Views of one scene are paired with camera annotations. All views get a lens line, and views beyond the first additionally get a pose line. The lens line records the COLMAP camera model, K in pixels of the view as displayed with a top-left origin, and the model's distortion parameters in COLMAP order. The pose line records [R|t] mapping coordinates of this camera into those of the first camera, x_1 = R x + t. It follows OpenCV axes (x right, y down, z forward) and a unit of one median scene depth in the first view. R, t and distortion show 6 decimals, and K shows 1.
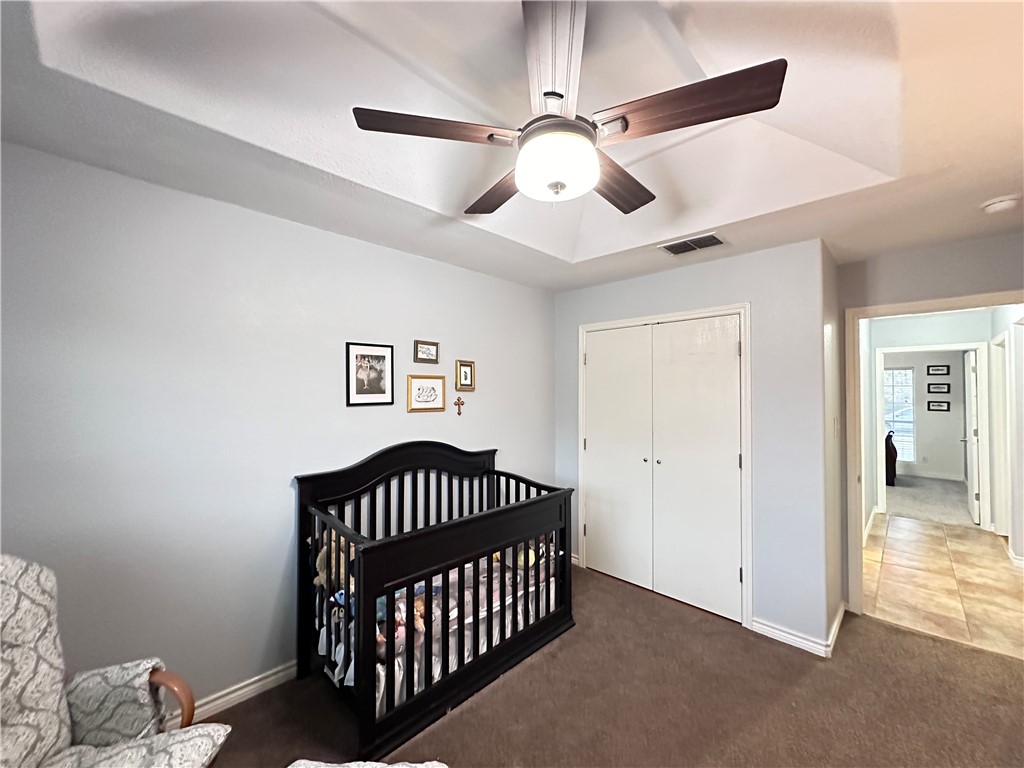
lens RADIAL K [[408.2, 0, 510.4], [0, 408.2, 385.6], [0, 0, 1]] dist [-0.002178, 0.000586]
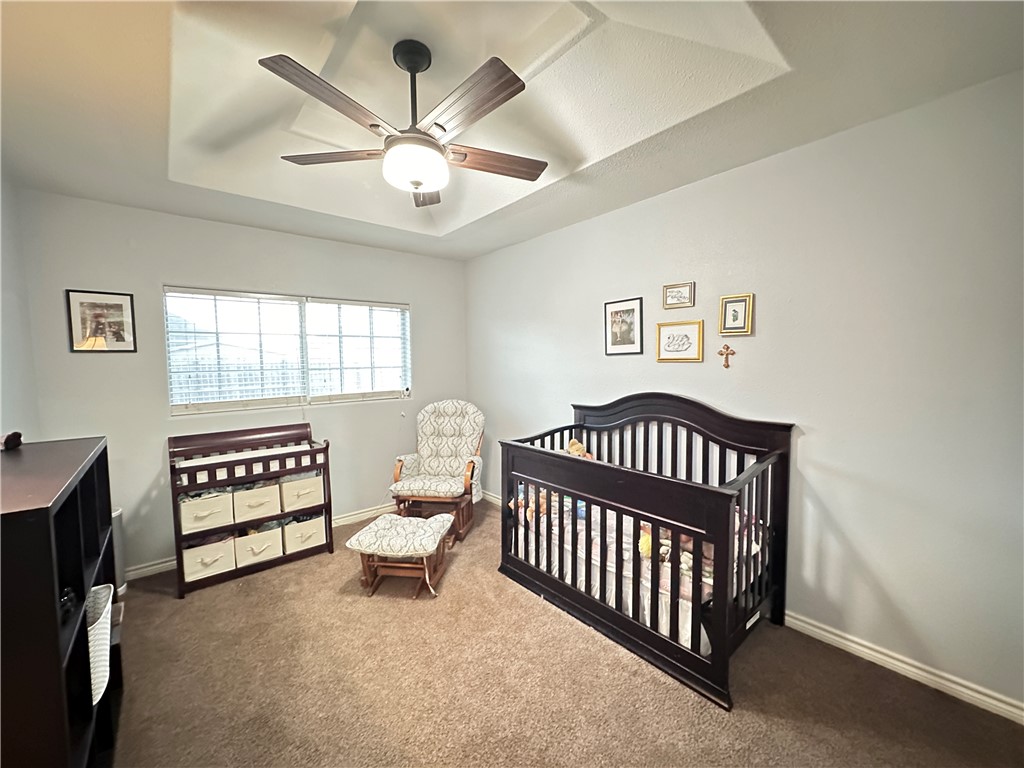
lens RADIAL K [[408.2, 0, 511.1], [0, 408.2, 385.8], [0, 0, 1]] dist [-0.002178, 0.000586]
pose [[-0.088076, 0.058862, -0.994373, 0.778794], [0.027041, 0.998026, 0.056683, 0.058342], [0.995747, -0.021896, -0.089494, 0.756335]]
